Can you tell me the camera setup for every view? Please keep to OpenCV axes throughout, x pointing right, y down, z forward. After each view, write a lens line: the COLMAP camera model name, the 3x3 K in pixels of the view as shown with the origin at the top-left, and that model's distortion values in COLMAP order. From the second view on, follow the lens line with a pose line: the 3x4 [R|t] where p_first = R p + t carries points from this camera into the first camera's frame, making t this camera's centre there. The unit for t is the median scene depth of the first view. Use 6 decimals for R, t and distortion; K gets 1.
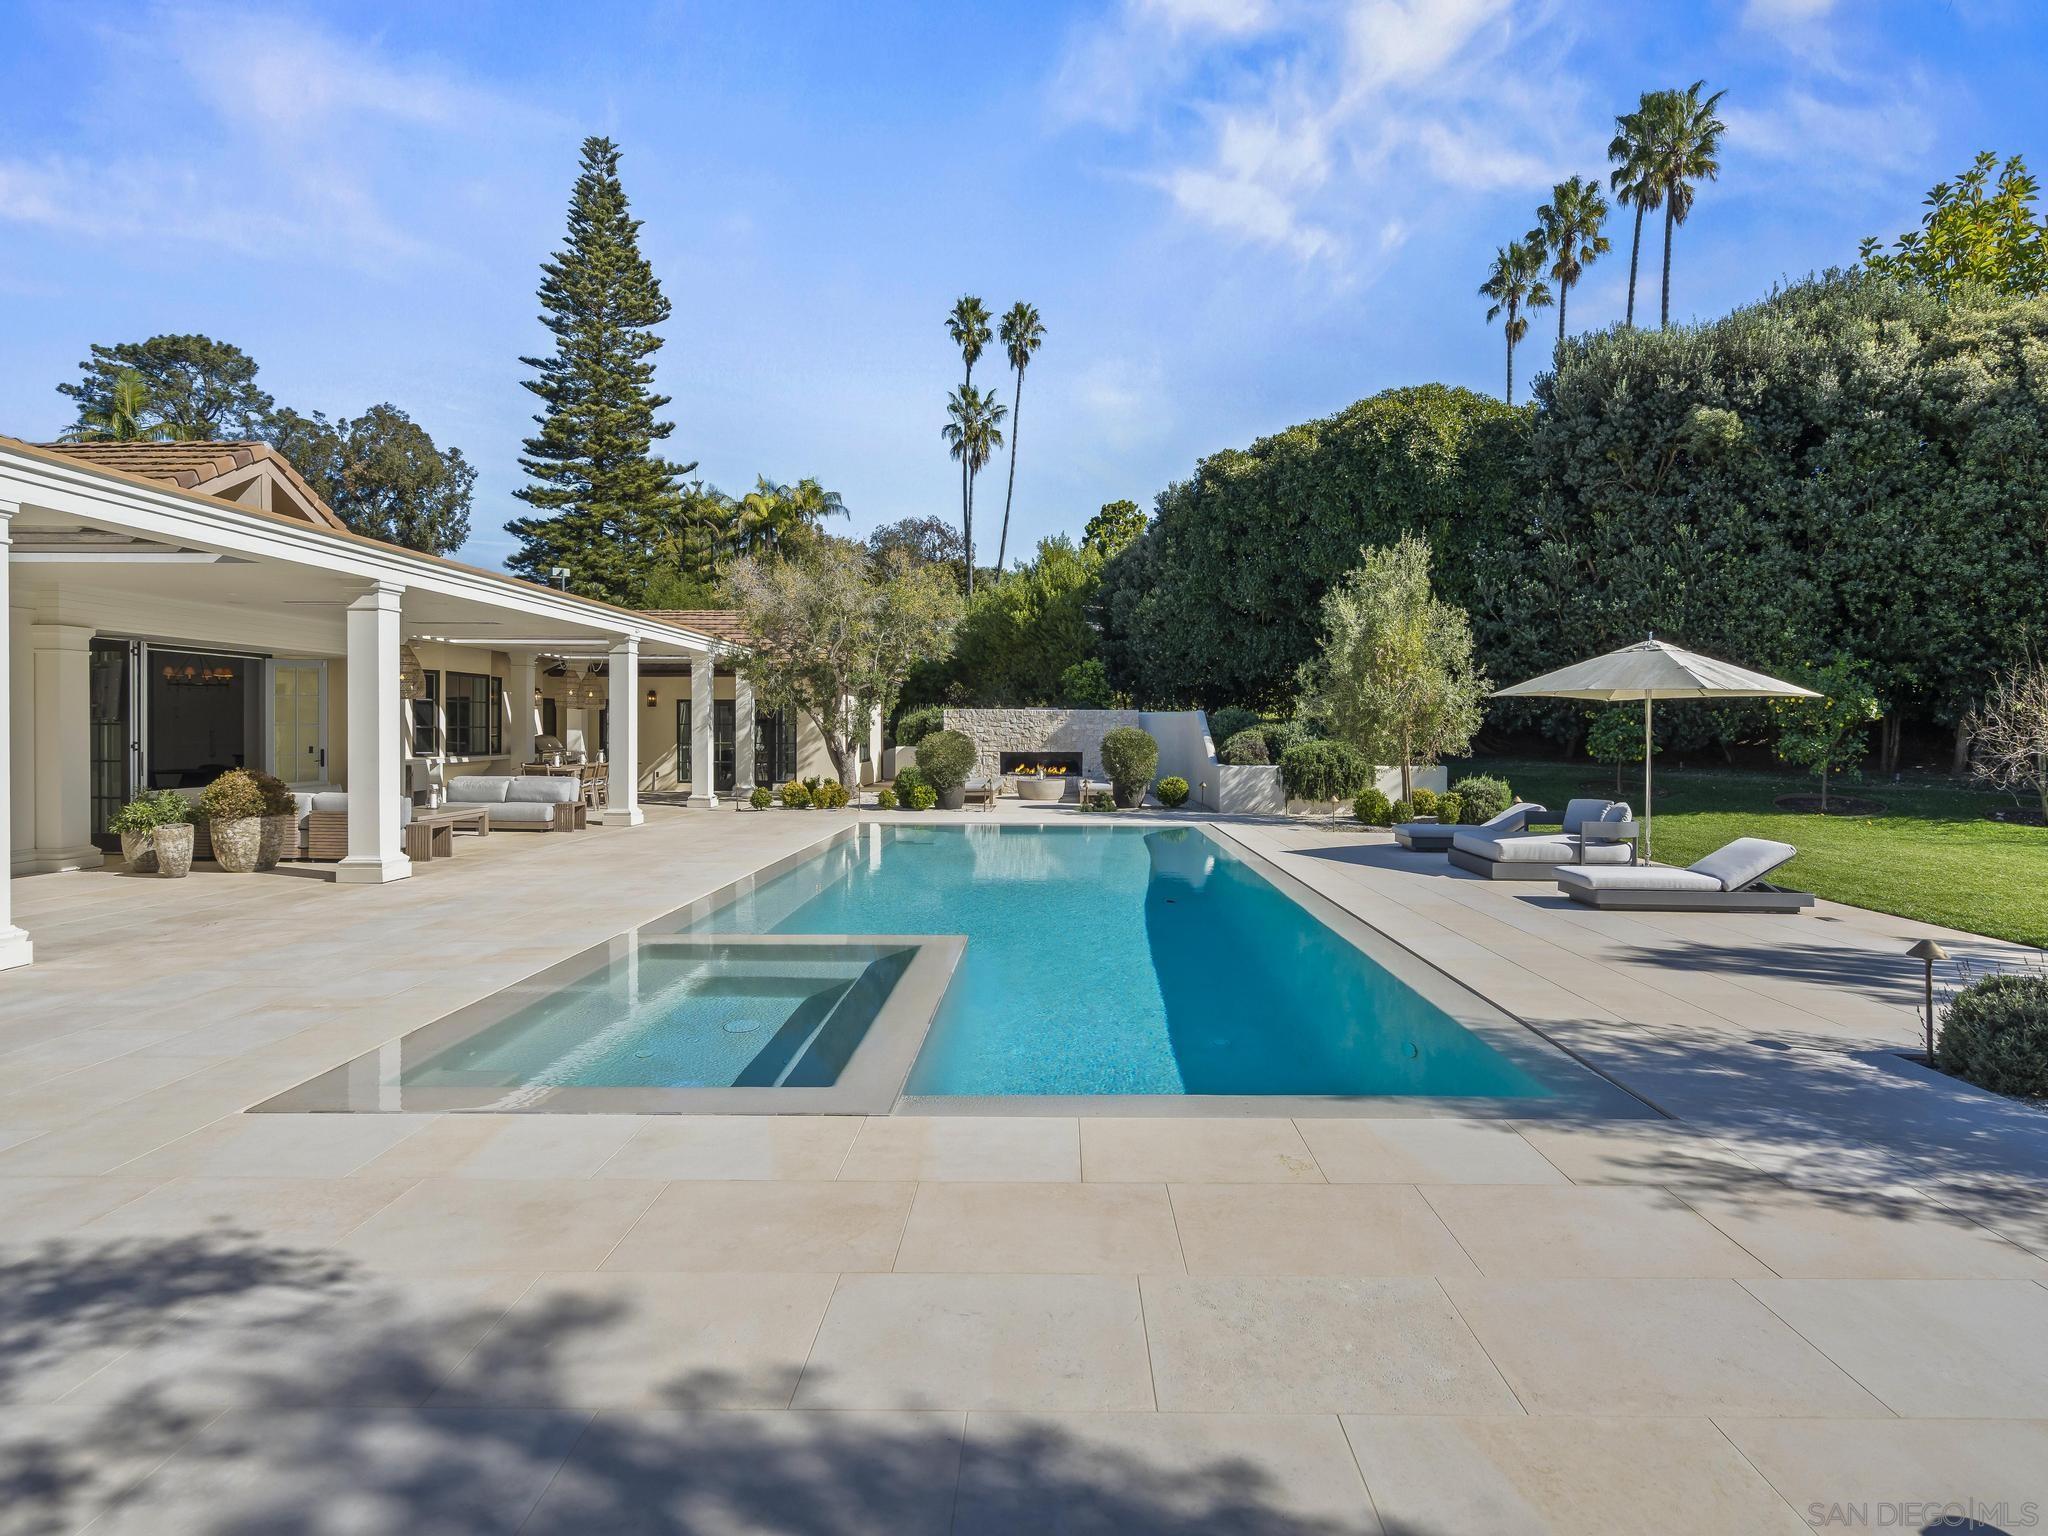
lens RADIAL K [[986.0, 0, 1069.2], [0, 986.0, 743.1], [0, 0, 1]] dist [0.000304, 0.000021]
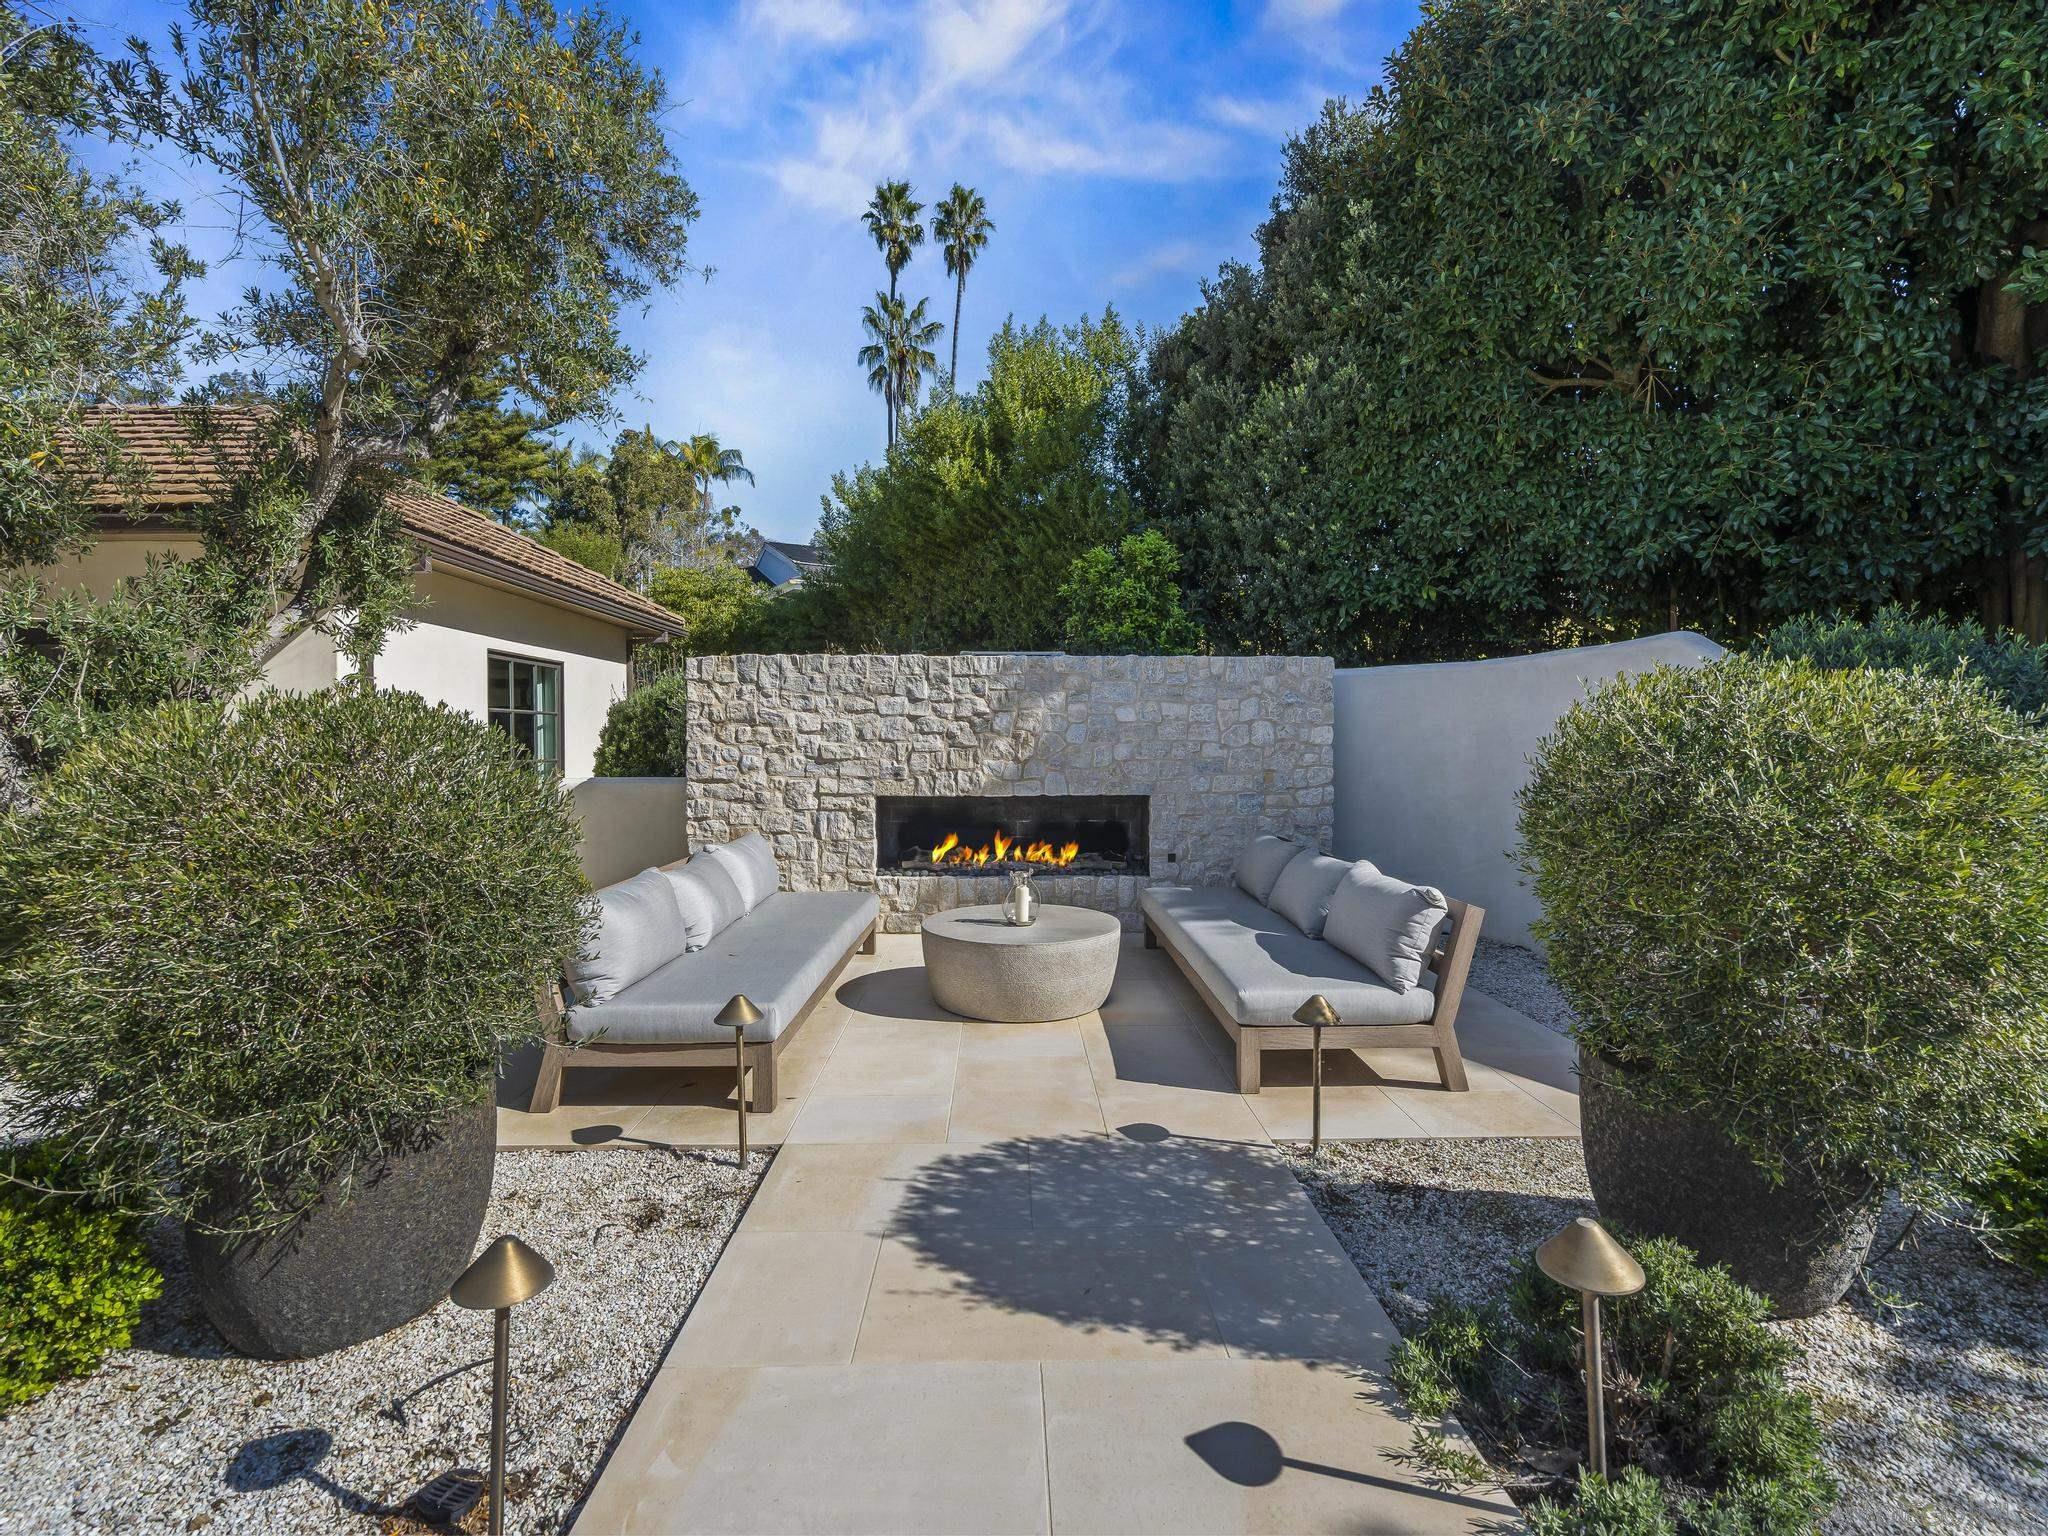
lens RADIAL K [[925.5, 0, 1015.1], [0, 925.5, 740.8], [0, 0, 1]] dist [-0.001235, 0.000061]
pose [[0.999978, -0.002994, 0.005997, -0.027312], [0.003094, 0.999855, -0.016719, -0.002840], [-0.005946, 0.016738, 0.999842, 0.663895]]
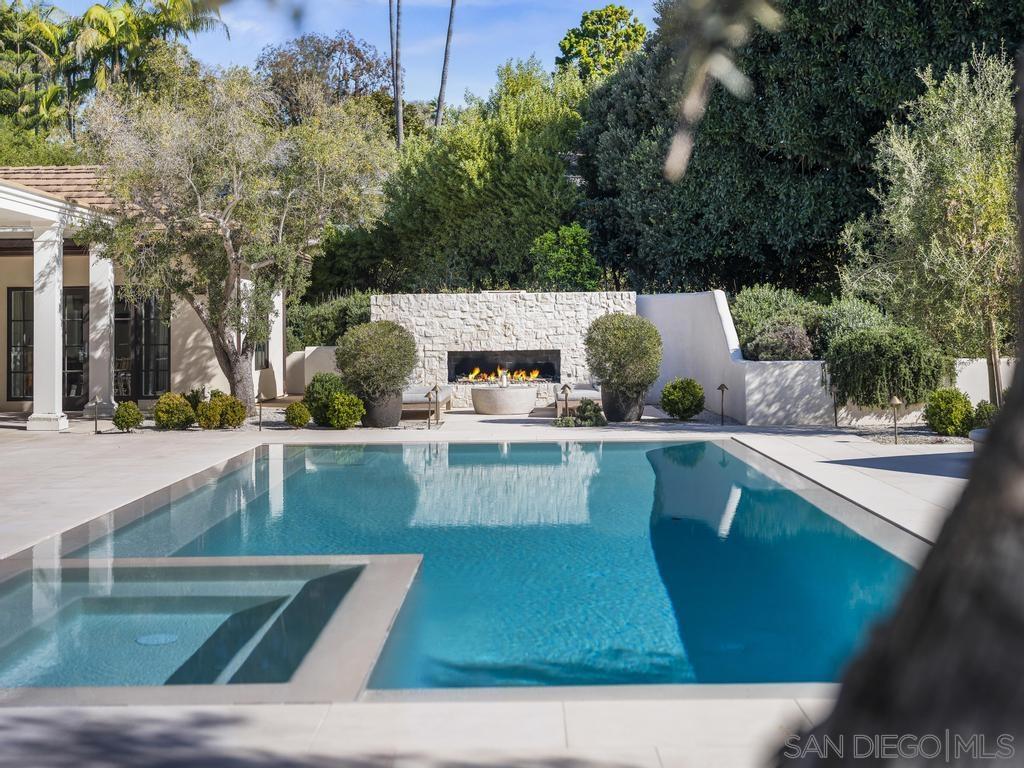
lens RADIAL K [[1440.0, 0, 507.9], [0, 1440.0, 281.6], [0, 0, 1]] dist [-0.000876, -0.020229]
pose [[0.999648, -0.014425, -0.022281, -0.000774], [0.013285, 0.998636, -0.050498, 0.010988], [0.022979, 0.050184, 0.998476, -0.067218]]
